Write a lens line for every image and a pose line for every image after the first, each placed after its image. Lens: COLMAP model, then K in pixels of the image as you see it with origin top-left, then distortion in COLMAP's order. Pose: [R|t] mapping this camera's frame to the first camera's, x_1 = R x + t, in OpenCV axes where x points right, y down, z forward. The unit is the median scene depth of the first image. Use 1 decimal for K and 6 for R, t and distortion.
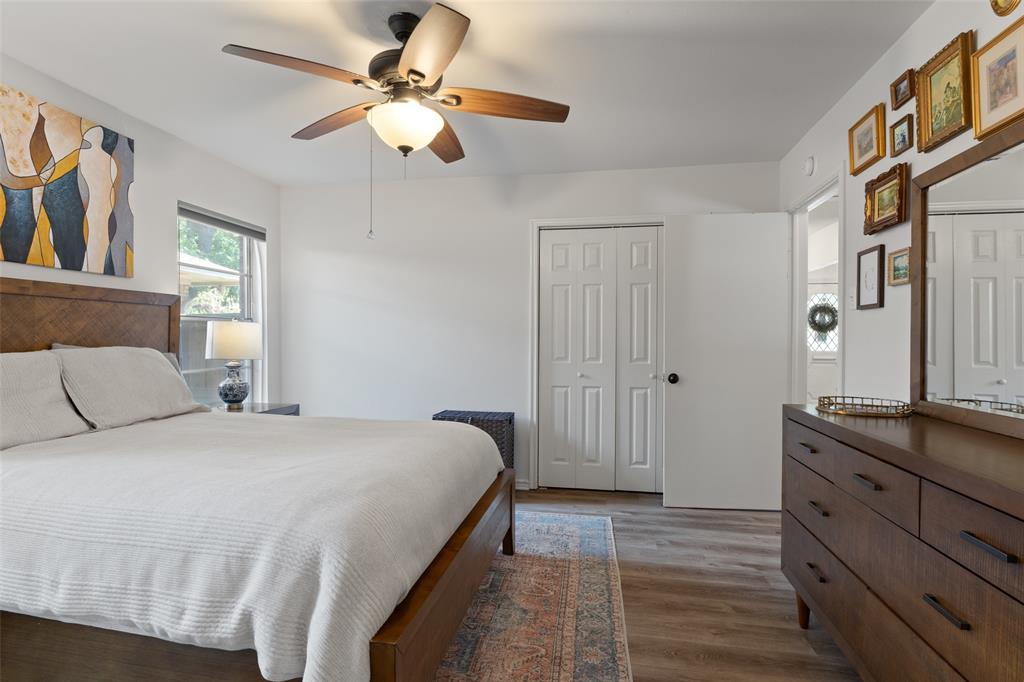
lens RADIAL K [[526.2, 0, 508.7], [0, 526.2, 339.2], [0, 0, 1]] dist [-0.001495, 0.001191]
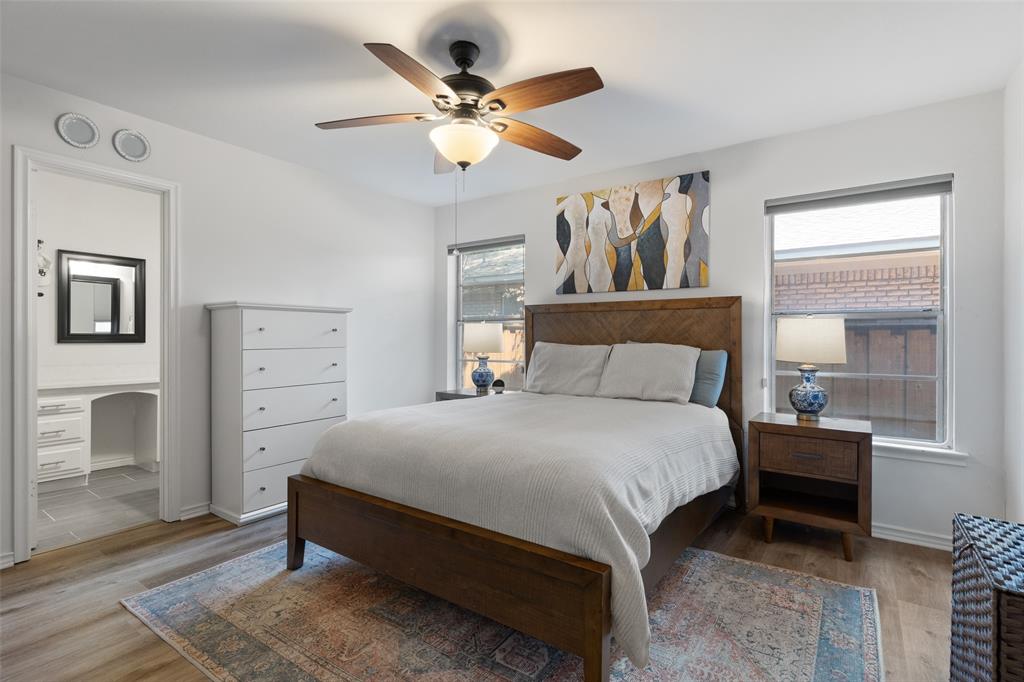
lens RADIAL K [[501.0, 0, 514.1], [0, 501.0, 337.7], [0, 0, 1]] dist [0.001712, -0.000198]
pose [[-0.429489, -0.002808, -0.903068, 0.560766], [-0.006259, 0.999980, -0.000133, 0.002366], [0.903051, 0.005595, -0.429498, 1.229418]]
